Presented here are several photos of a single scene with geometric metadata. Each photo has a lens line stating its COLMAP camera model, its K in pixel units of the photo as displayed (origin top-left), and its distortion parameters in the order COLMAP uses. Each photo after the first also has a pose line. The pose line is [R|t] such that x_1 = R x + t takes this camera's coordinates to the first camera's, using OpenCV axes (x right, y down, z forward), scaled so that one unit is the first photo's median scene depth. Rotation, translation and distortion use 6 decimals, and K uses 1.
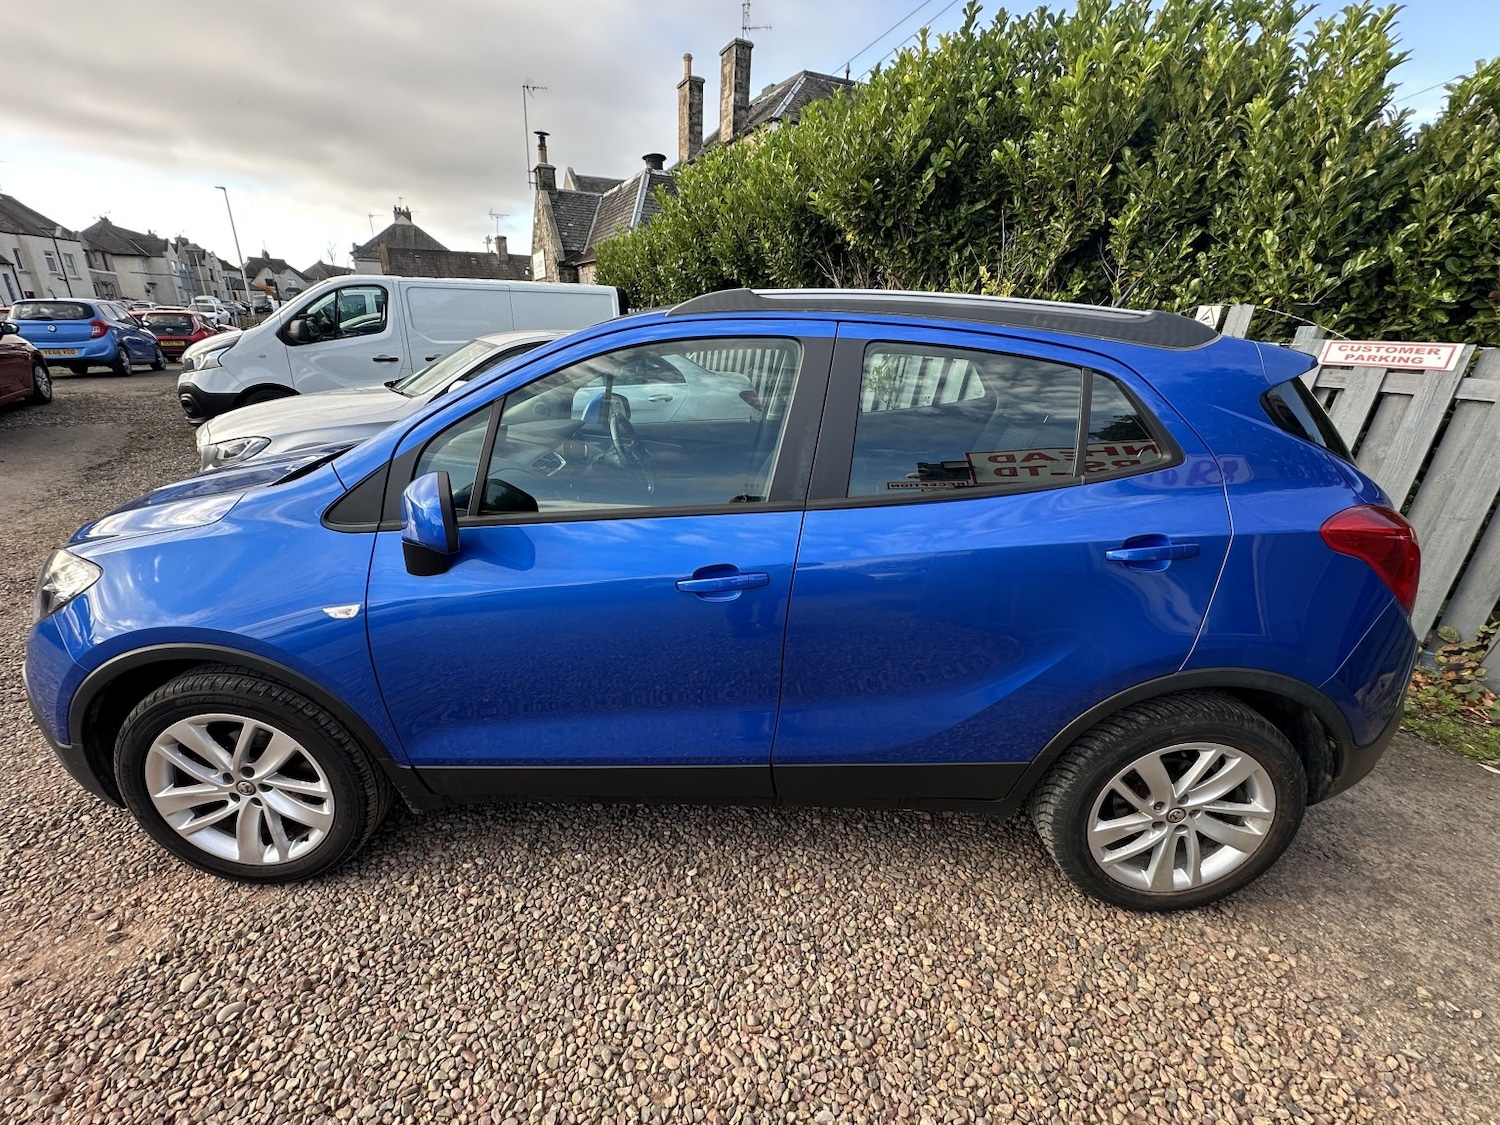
lens RADIAL K [[662.3, 0, 749.3], [0, 662.3, 563.5], [0, 0, 1]] dist [-0.002177, 0.000322]
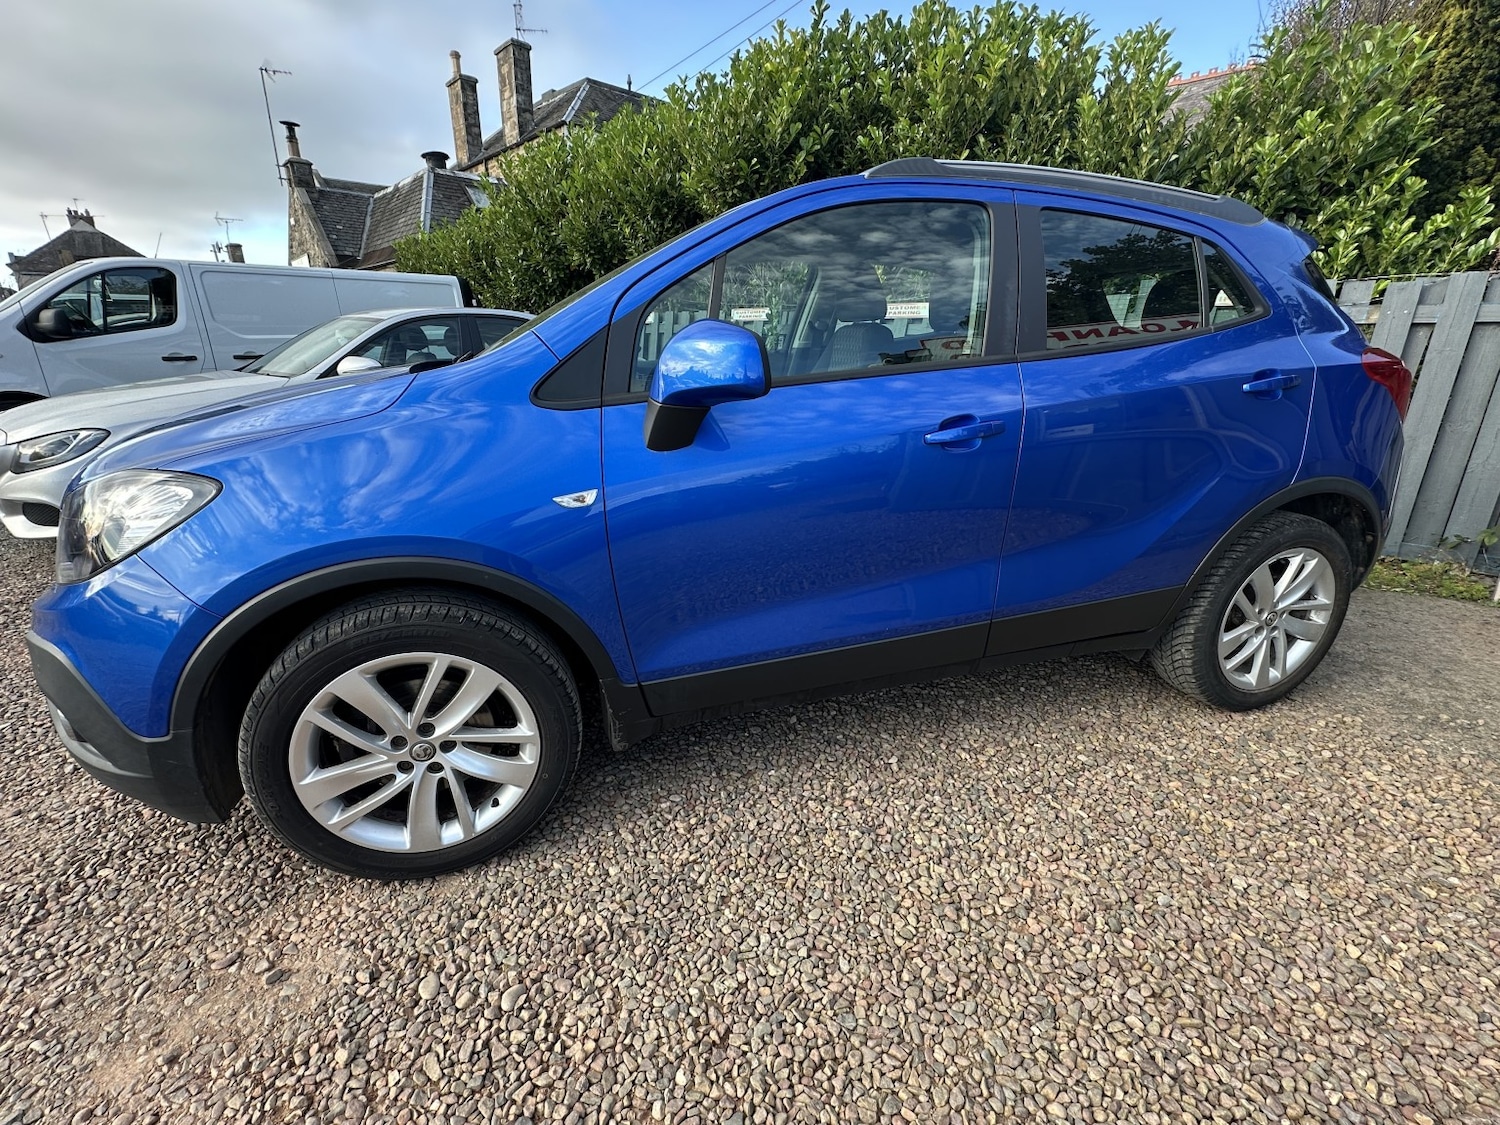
lens RADIAL K [[662.3, 0, 749.5], [0, 662.3, 563.3], [0, 0, 1]] dist [-0.002177, 0.000322]
pose [[0.952236, -0.120193, 0.280713, -0.550837], [0.126918, 0.991896, -0.005831, 0.158684], [-0.277737, 0.041180, 0.959774, 0.100415]]
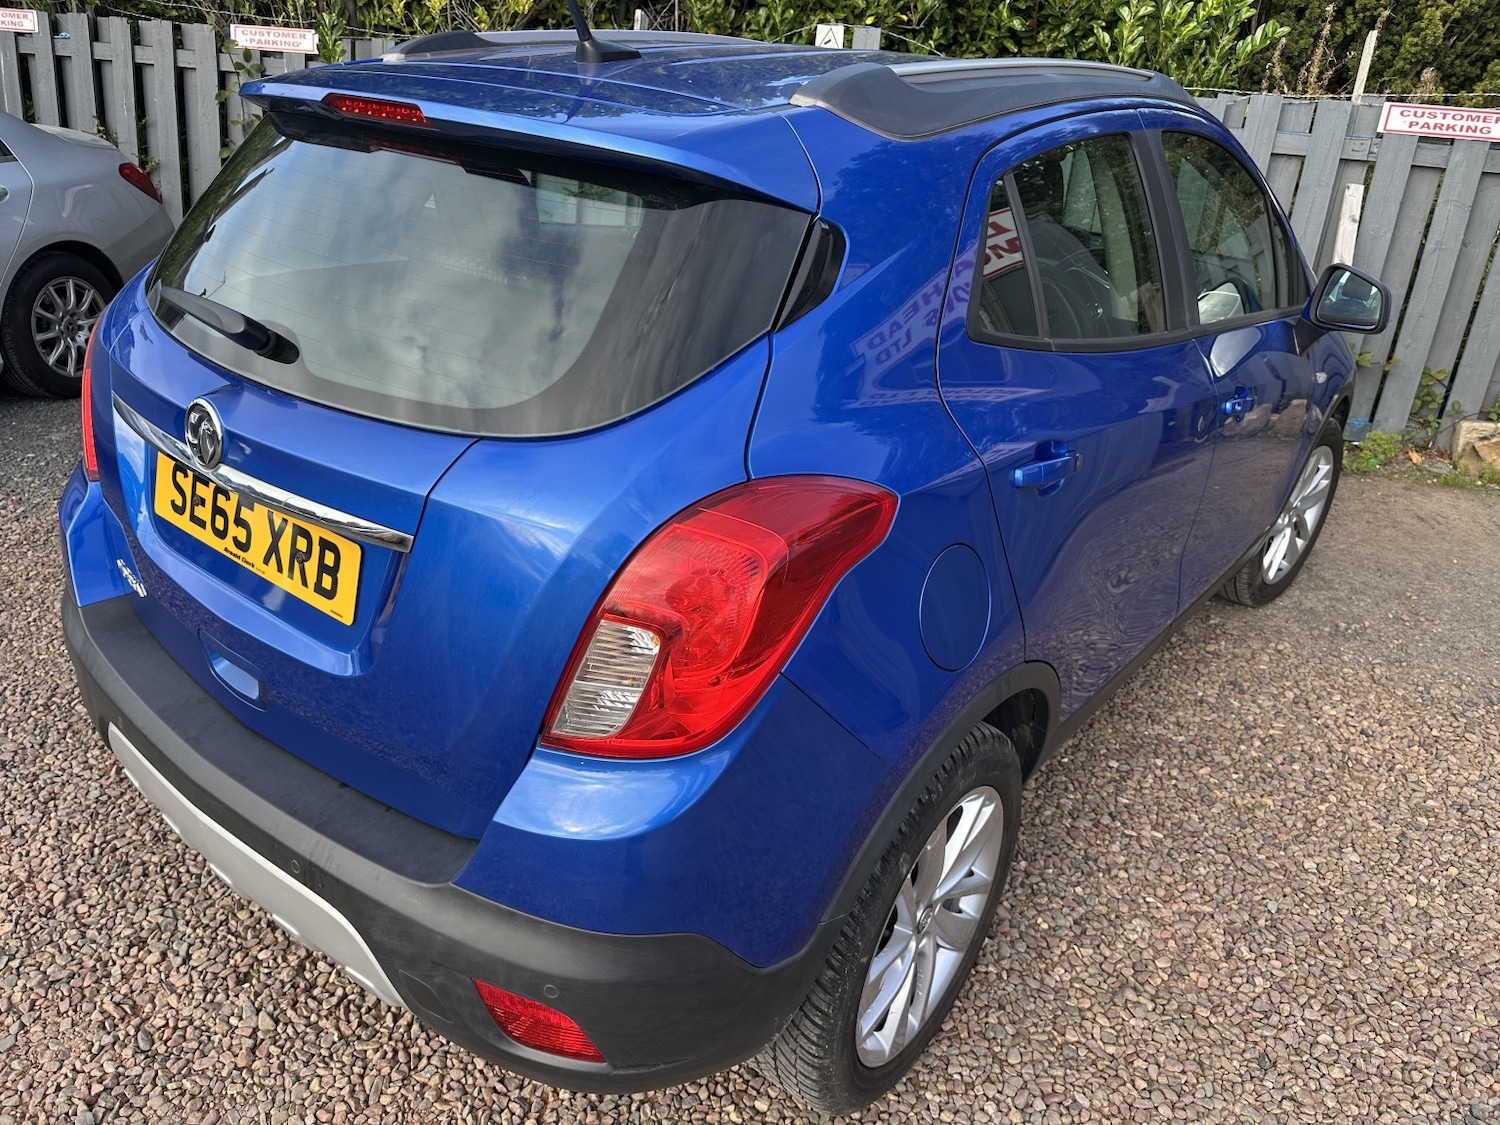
lens RADIAL K [[1073.5, 0, 751.4], [0, 1073.5, 566.3], [0, 0, 1]] dist [0.001464, -0.007225]
pose [[0.679152, -0.311819, 0.664471, -1.028581], [0.214131, 0.950067, 0.226980, -0.176229], [-0.702069, -0.011871, 0.712010, 0.271465]]
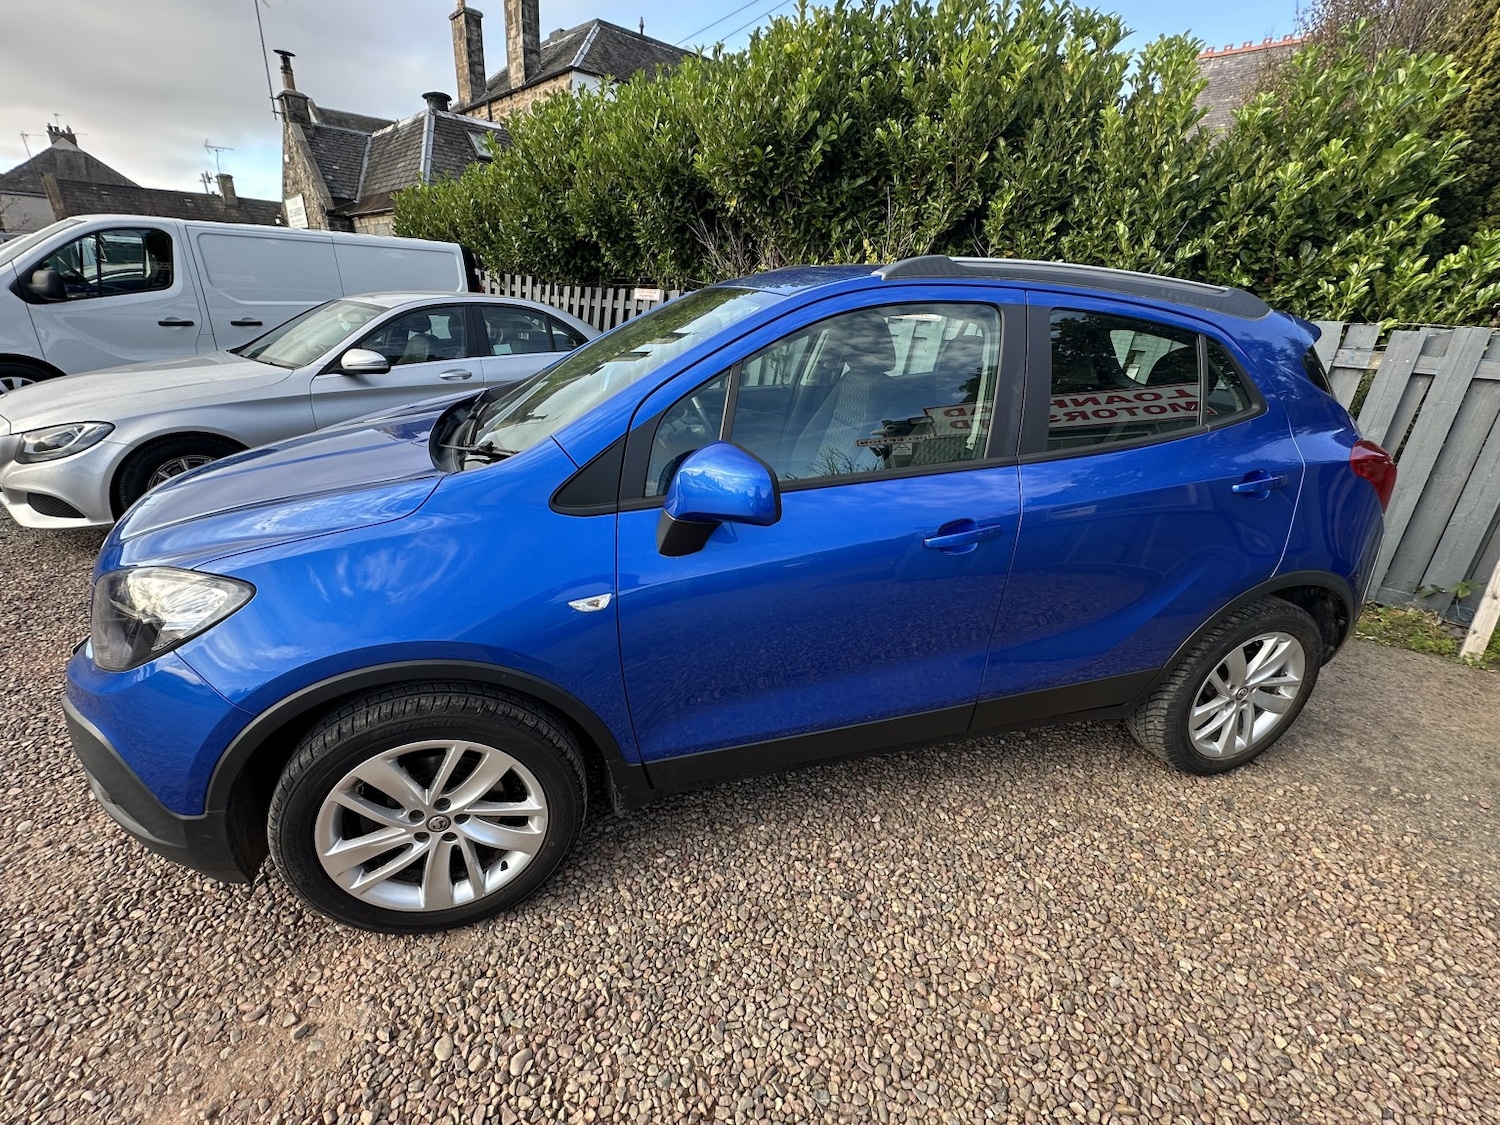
lens RADIAL K [[662.3, 0, 749.5], [0, 662.3, 564.4], [0, 0, 1]] dist [-0.002177, 0.000322]
pose [[0.954232, -0.093446, 0.284092, -0.557496], [0.081041, 0.995185, 0.055137, -0.010730], [-0.287876, -0.029590, 0.957210, 0.064067]]
